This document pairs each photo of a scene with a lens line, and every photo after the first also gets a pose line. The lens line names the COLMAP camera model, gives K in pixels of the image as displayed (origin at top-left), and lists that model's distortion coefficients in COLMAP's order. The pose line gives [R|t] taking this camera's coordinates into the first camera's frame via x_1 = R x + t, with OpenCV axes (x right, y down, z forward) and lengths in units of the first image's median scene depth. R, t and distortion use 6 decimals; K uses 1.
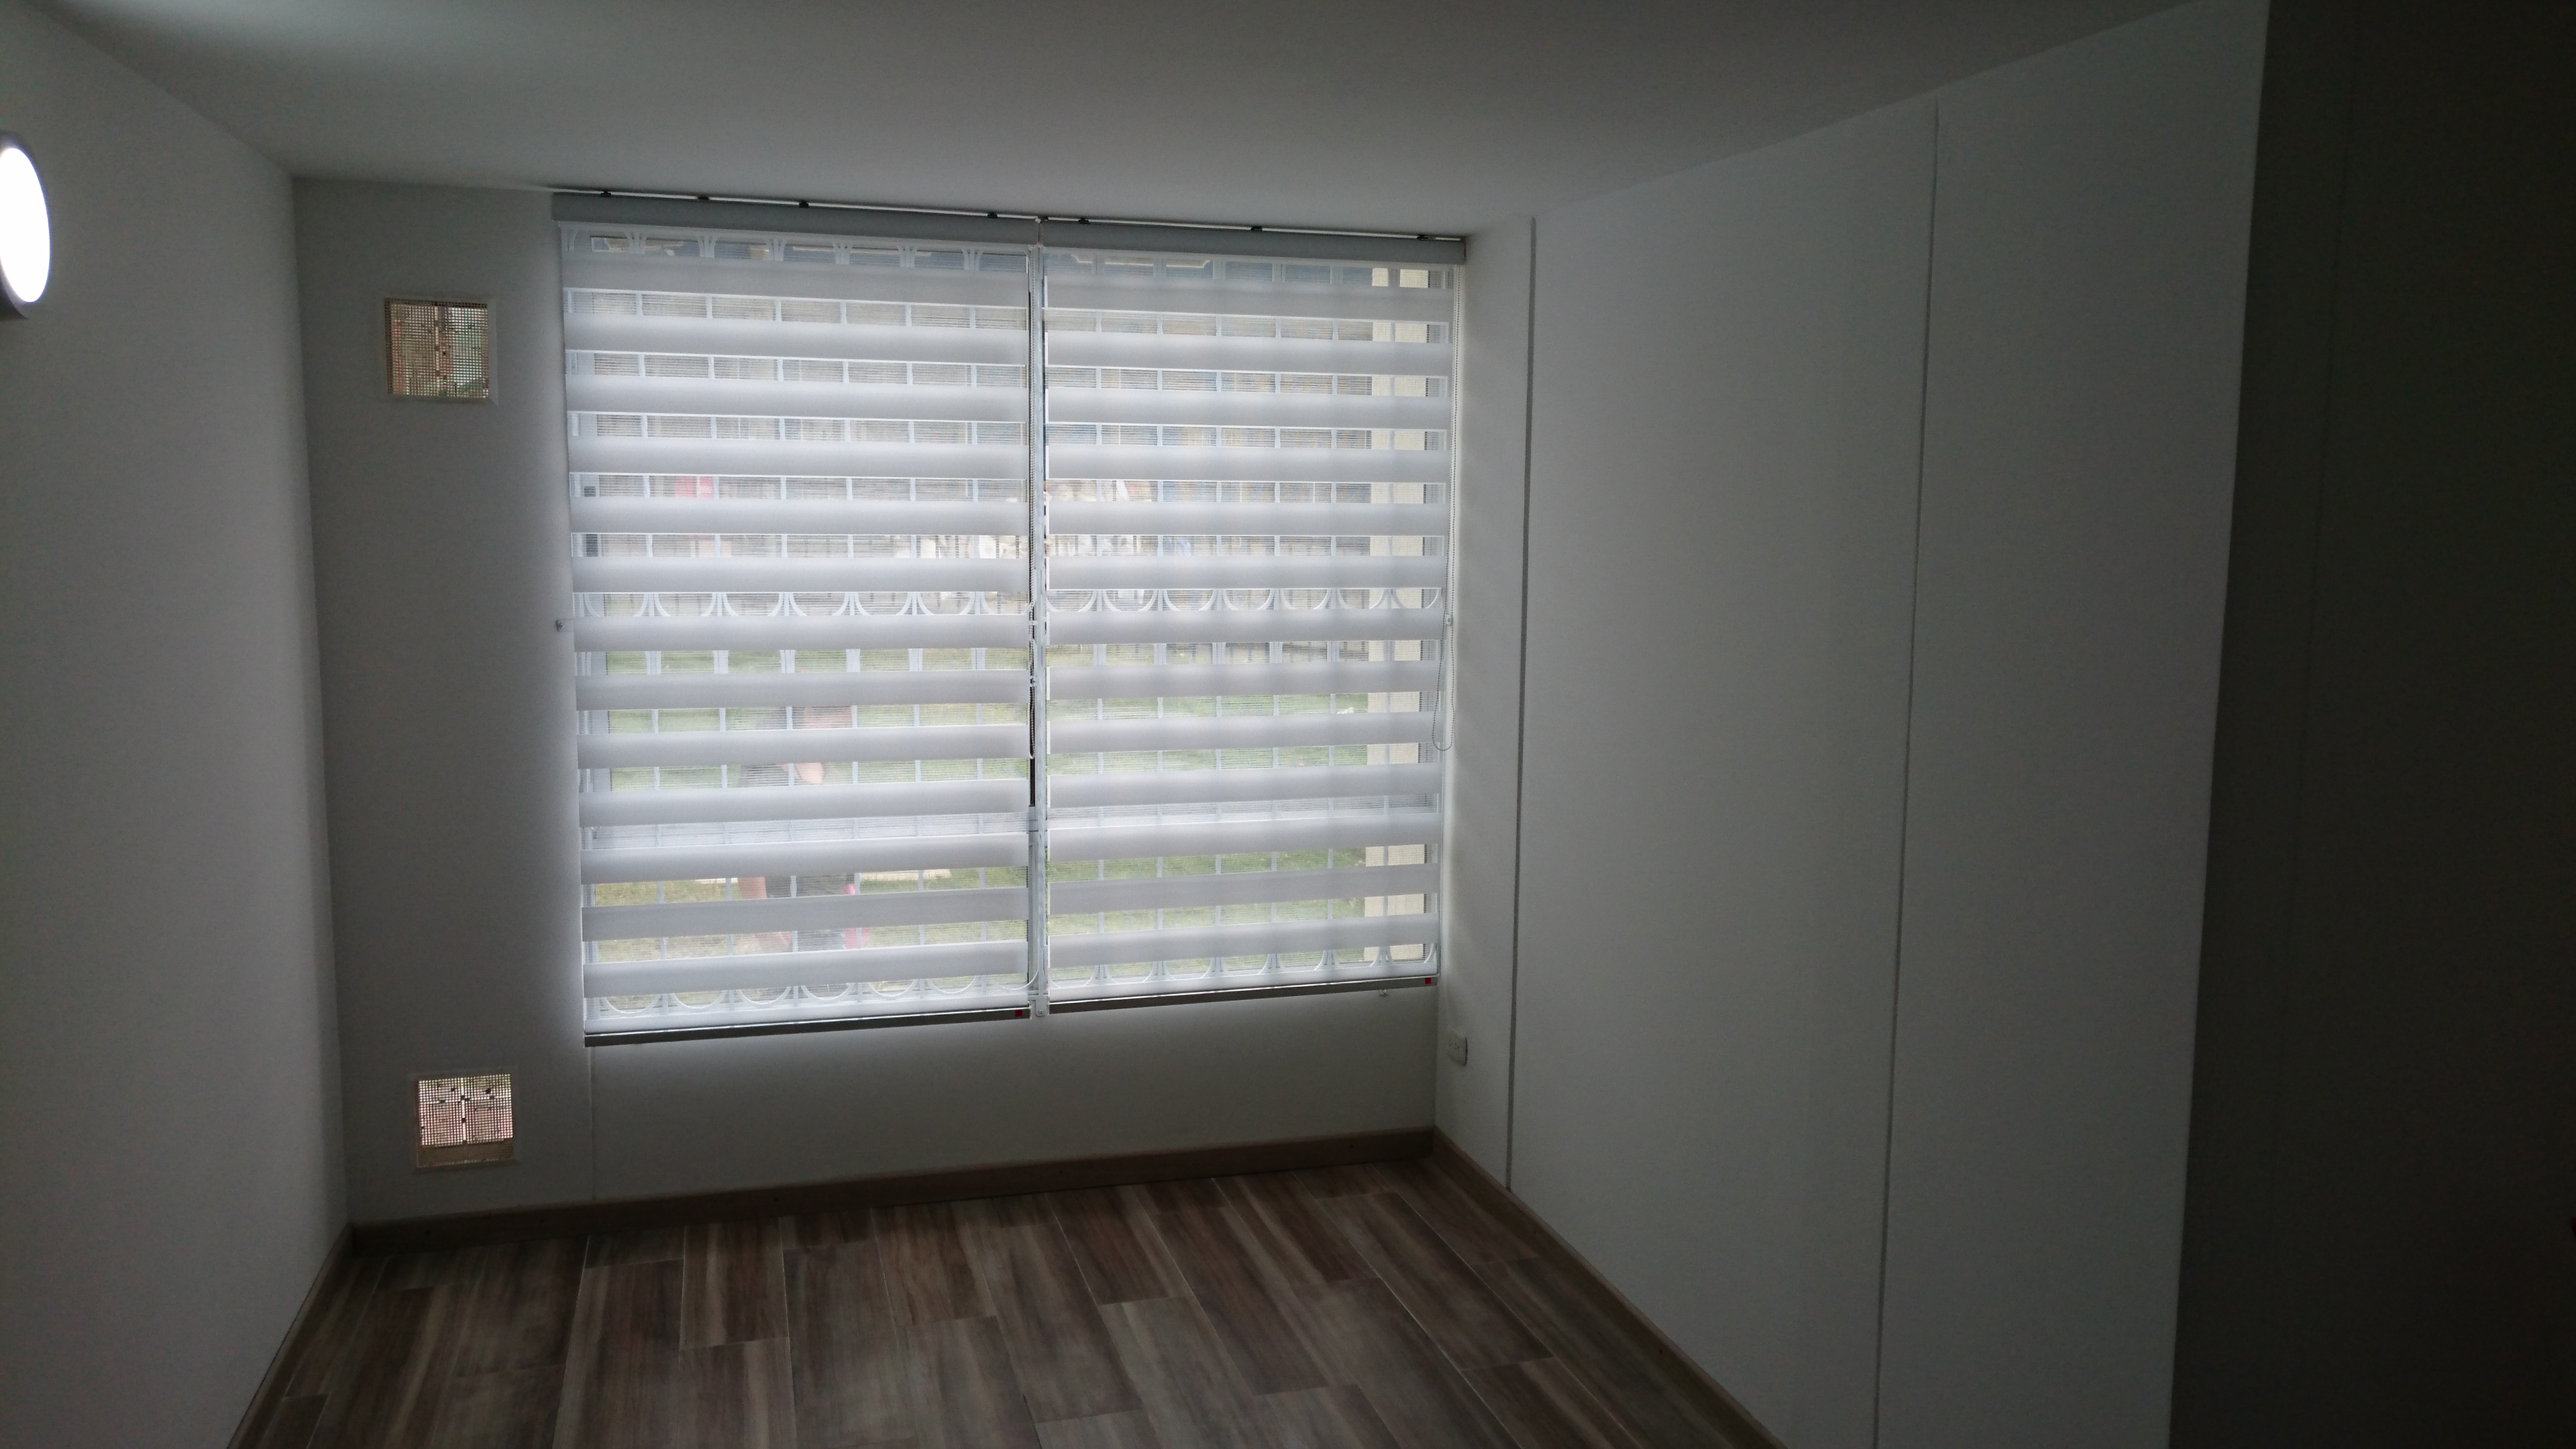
lens RADIAL K [[1918.9, 0, 1278.5], [0, 1918.9, 730.7], [0, 0, 1]] dist [0.023833, -0.014733]
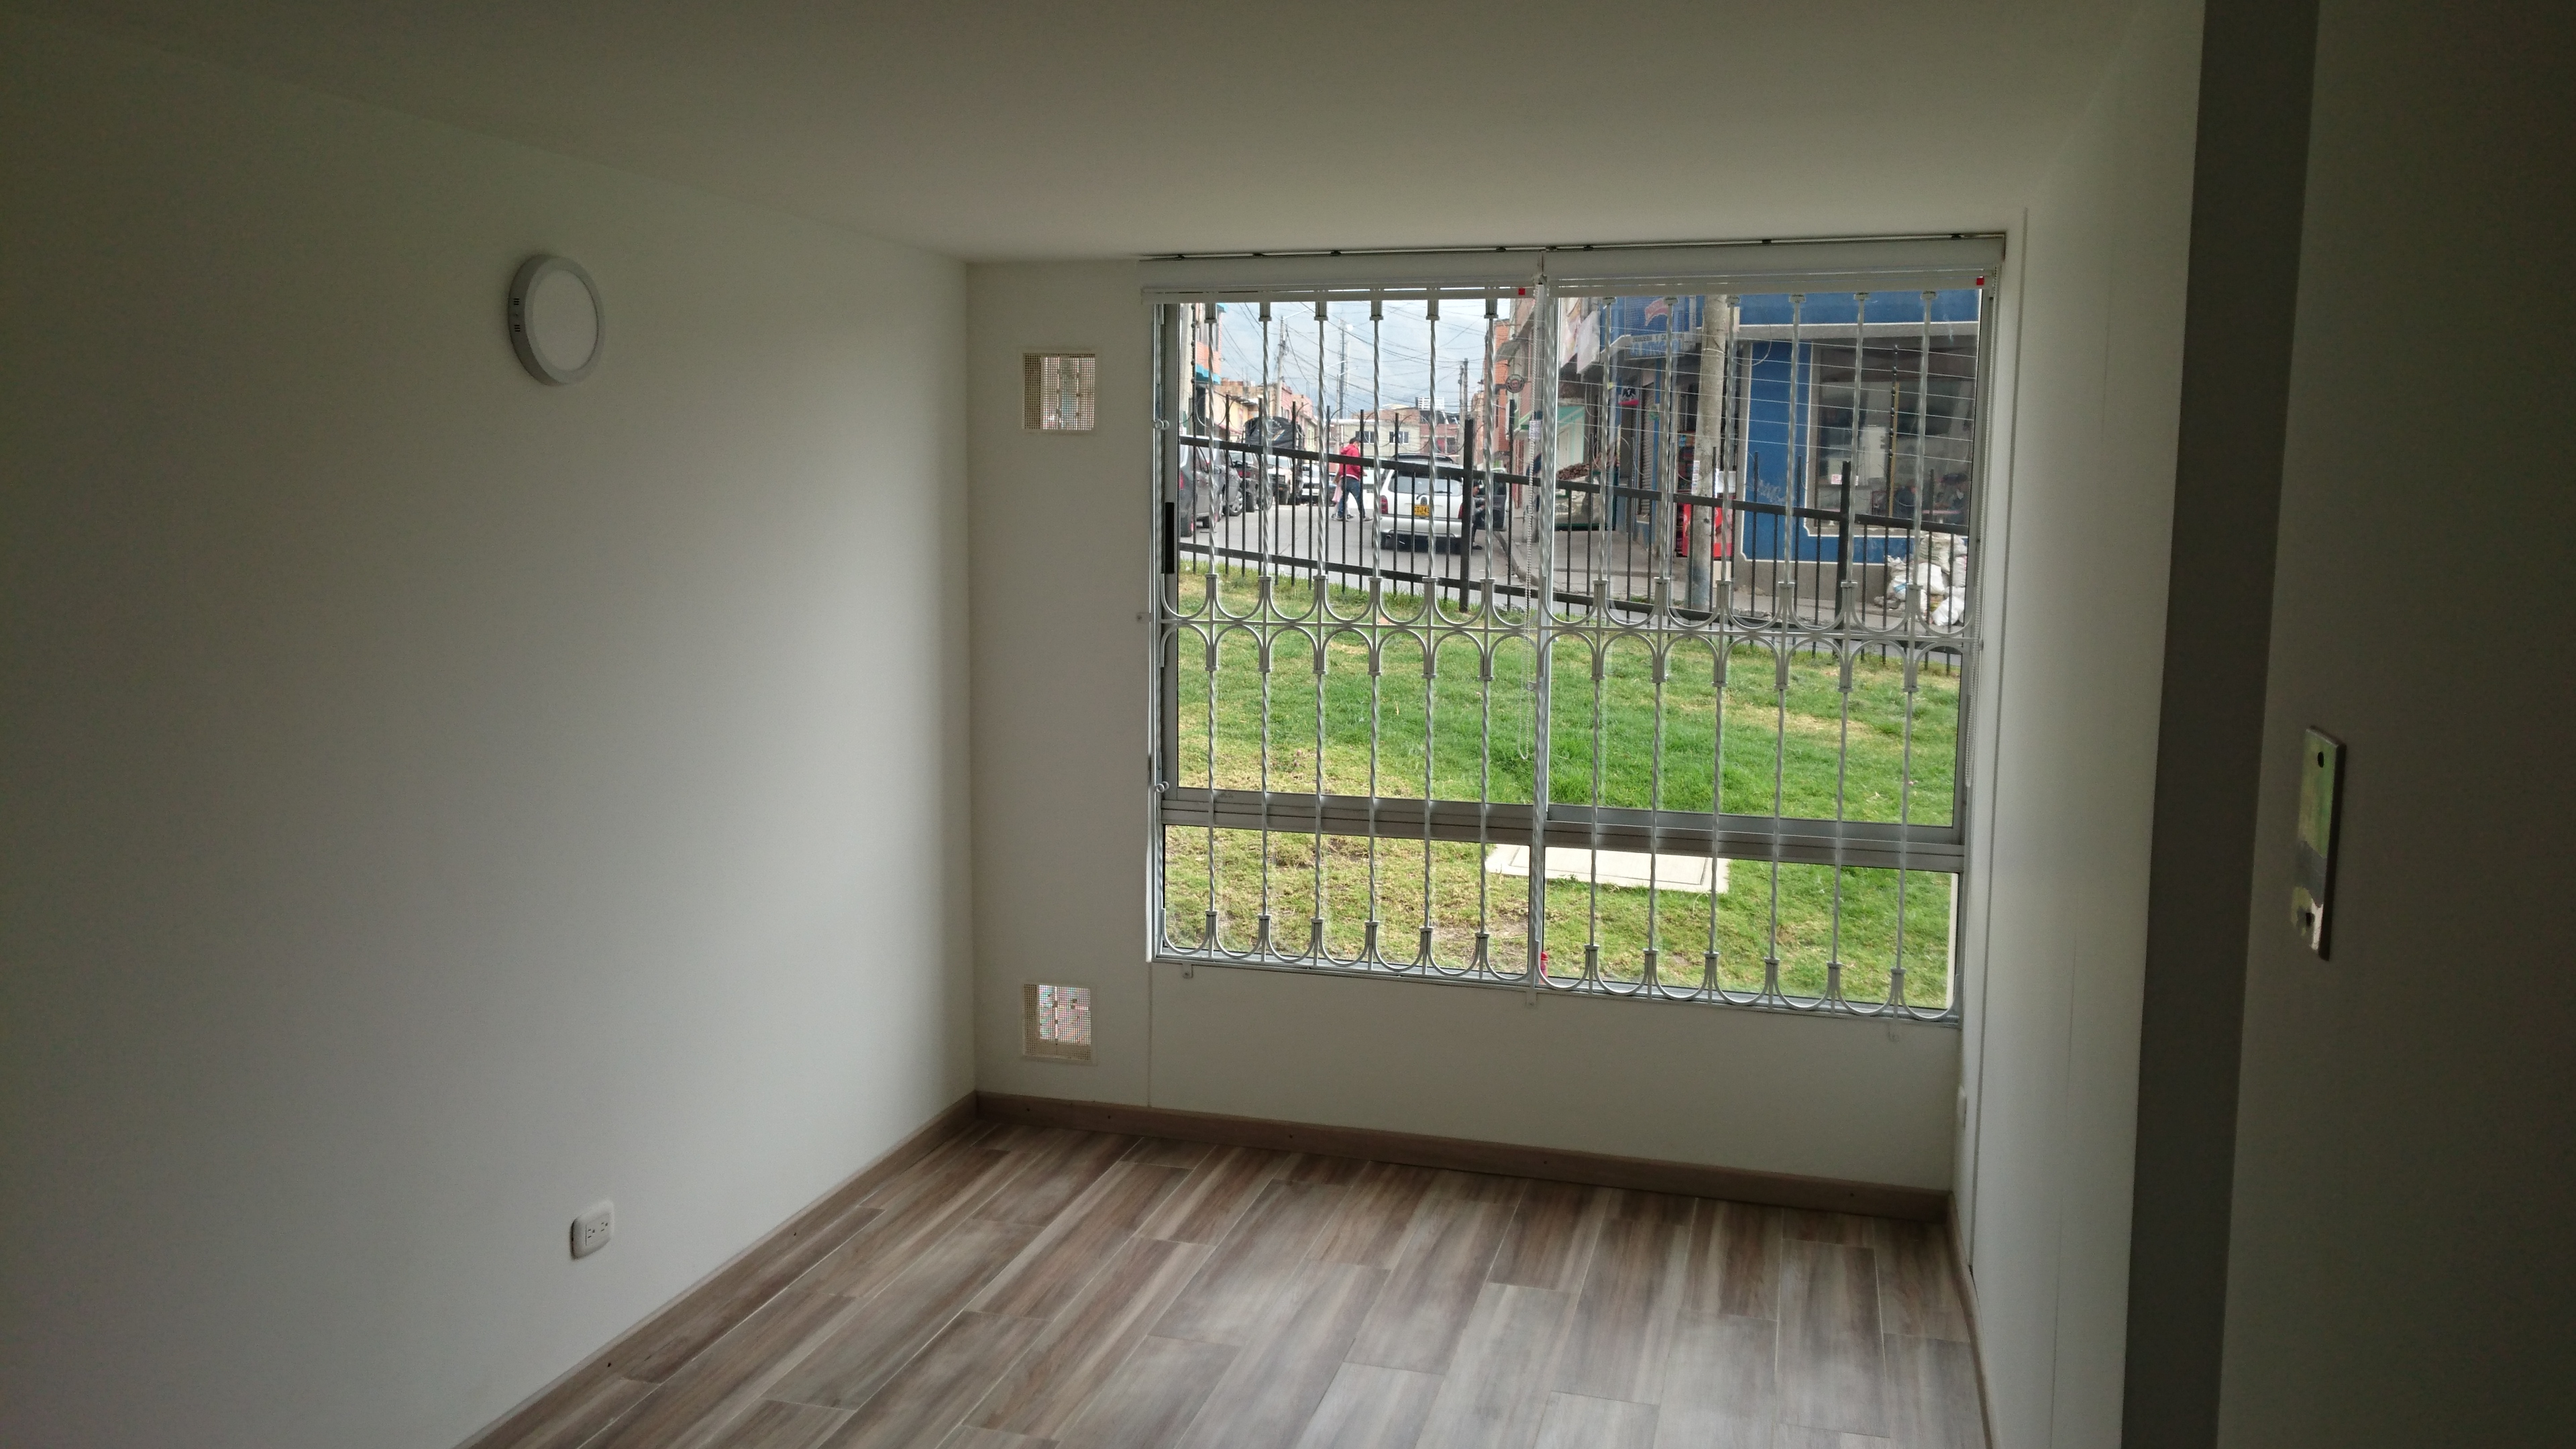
lens RADIAL K [[1918.9, 0, 1279.8], [0, 1918.9, 732.1], [0, 0, 1]] dist [0.023833, -0.014733]
pose [[0.845981, 0.062997, -0.529478, 0.342531], [-0.068056, 0.997632, 0.009961, -0.003407], [0.528851, 0.027608, 0.848265, 0.041176]]
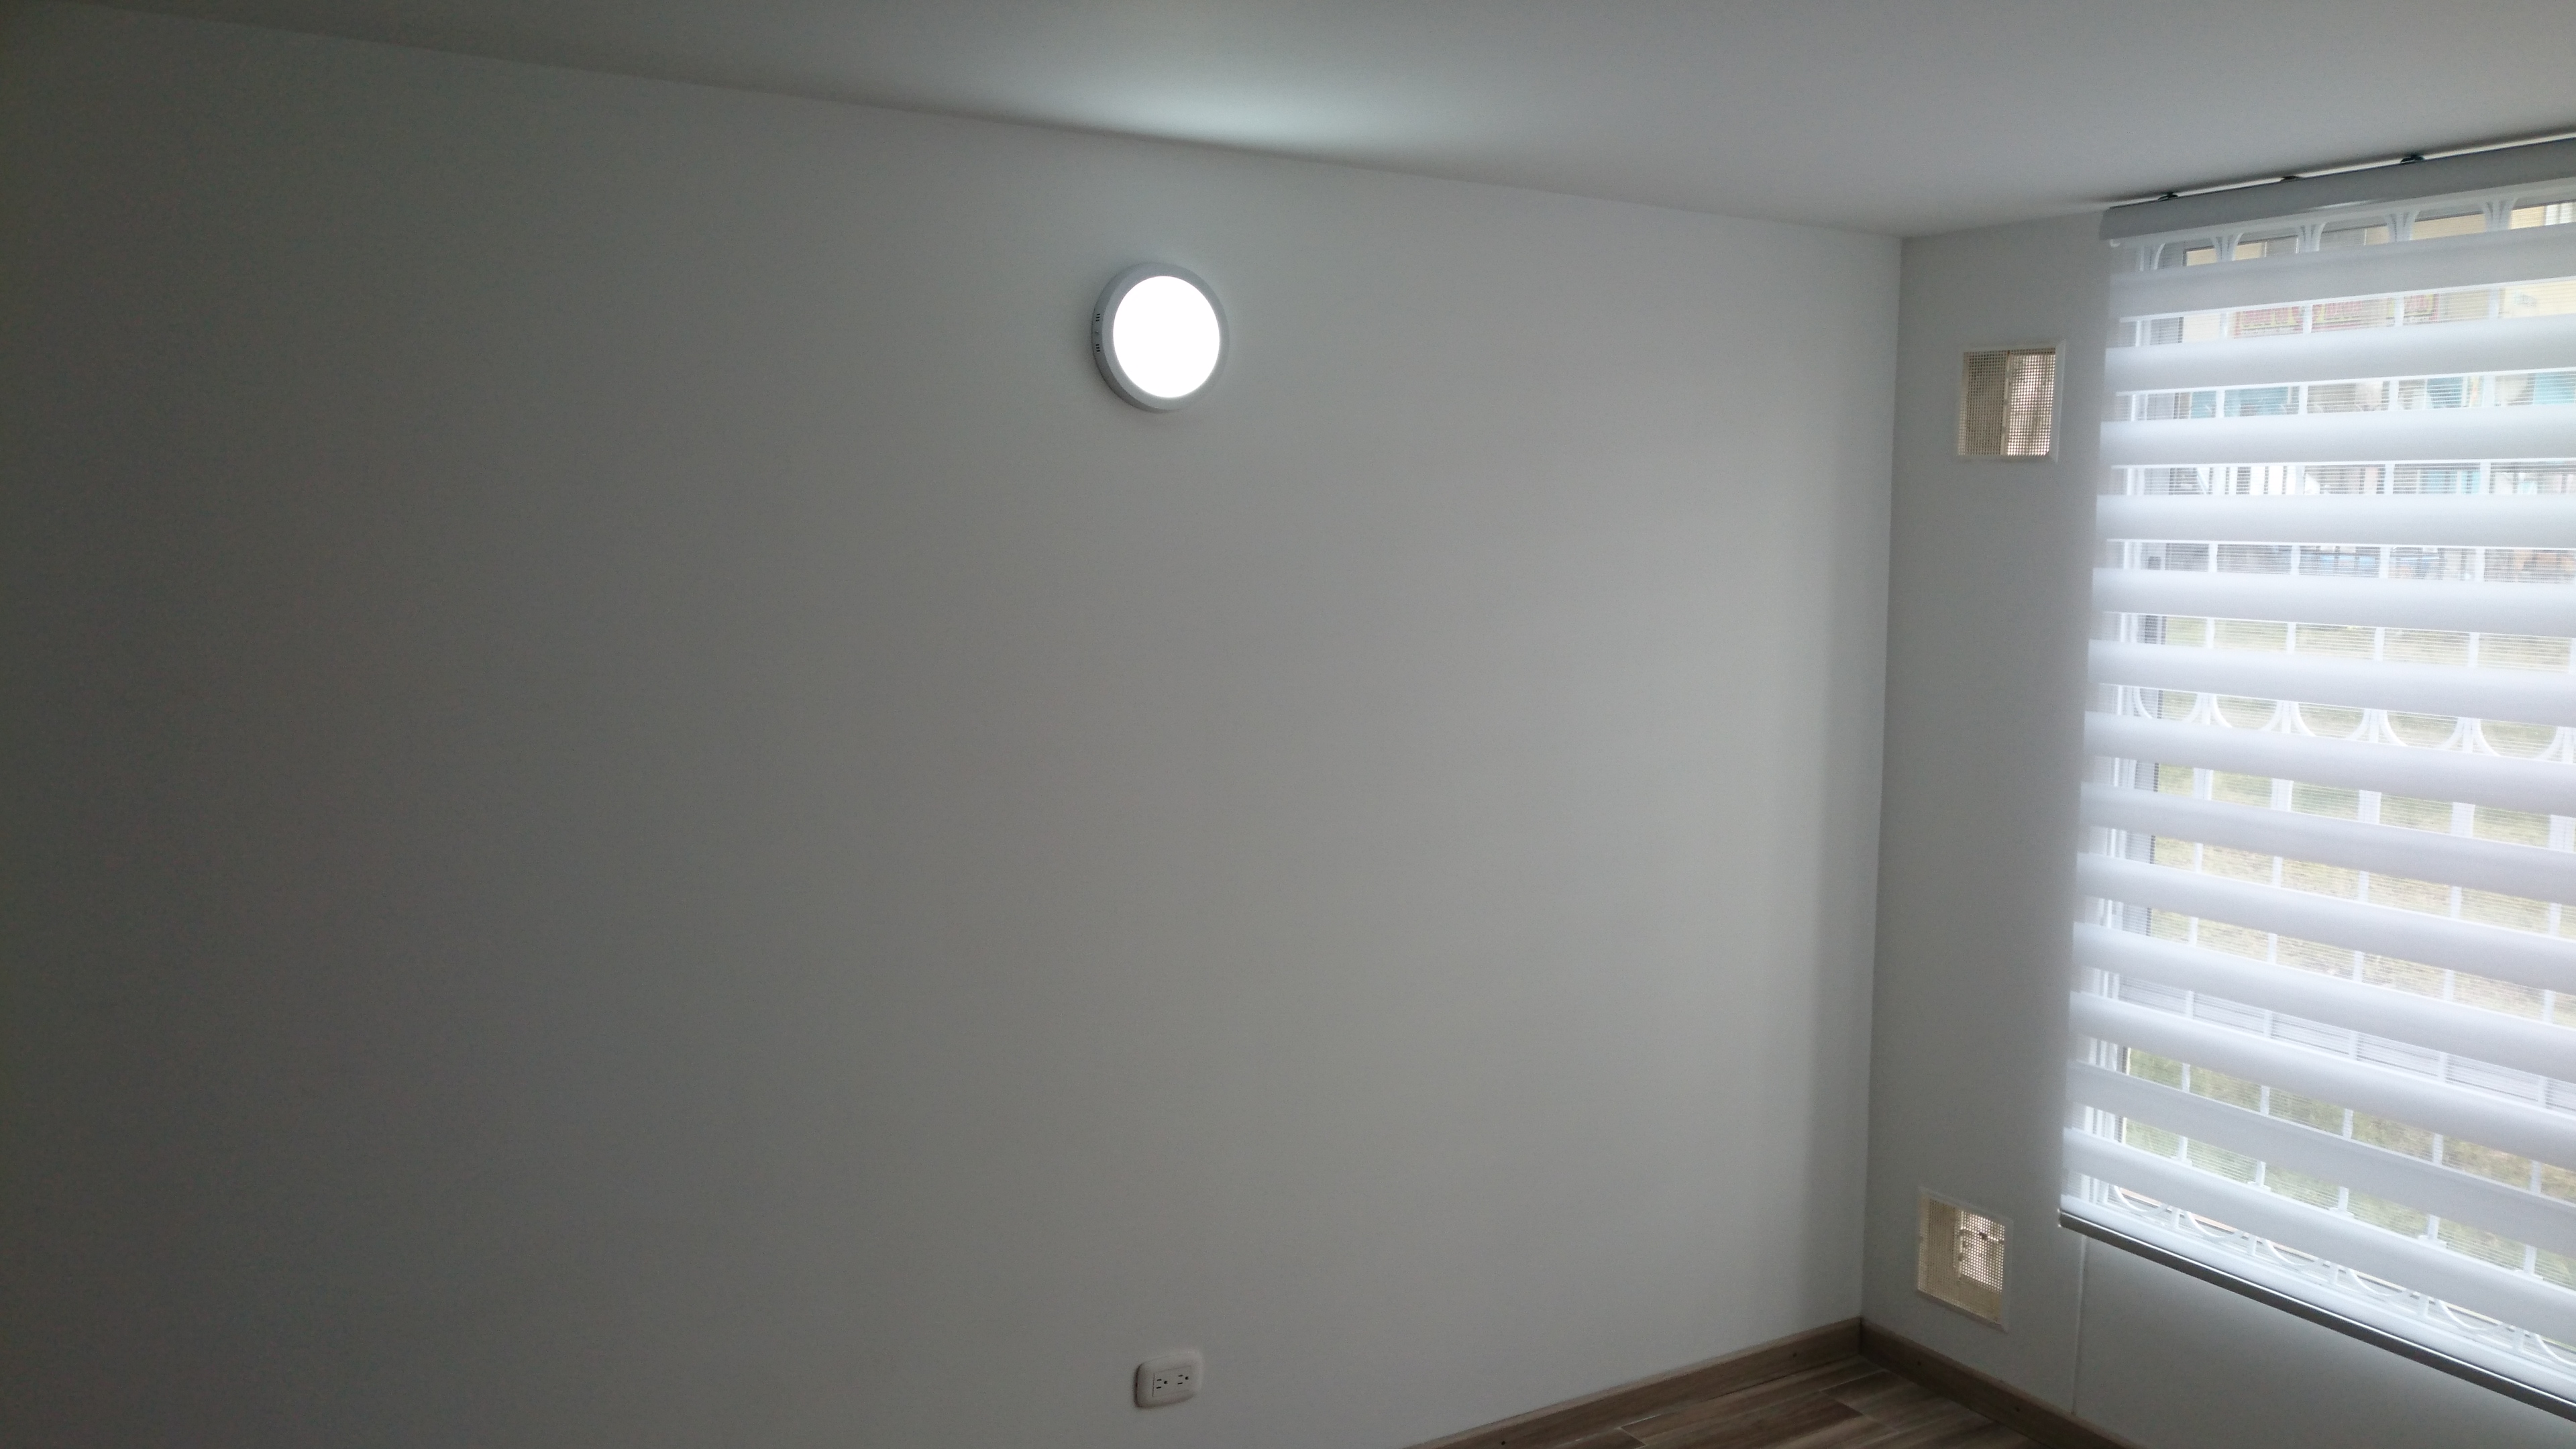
lens RADIAL K [[1918.9, 0, 1253.0], [0, 1918.9, 771.2], [0, 0, 1]] dist [0.023833, -0.014733]
pose [[0.259495, 0.115478, -0.958815, 0.342061], [-0.135333, 0.987377, 0.082292, -0.054878], [0.956215, 0.108405, 0.271847, 0.430499]]
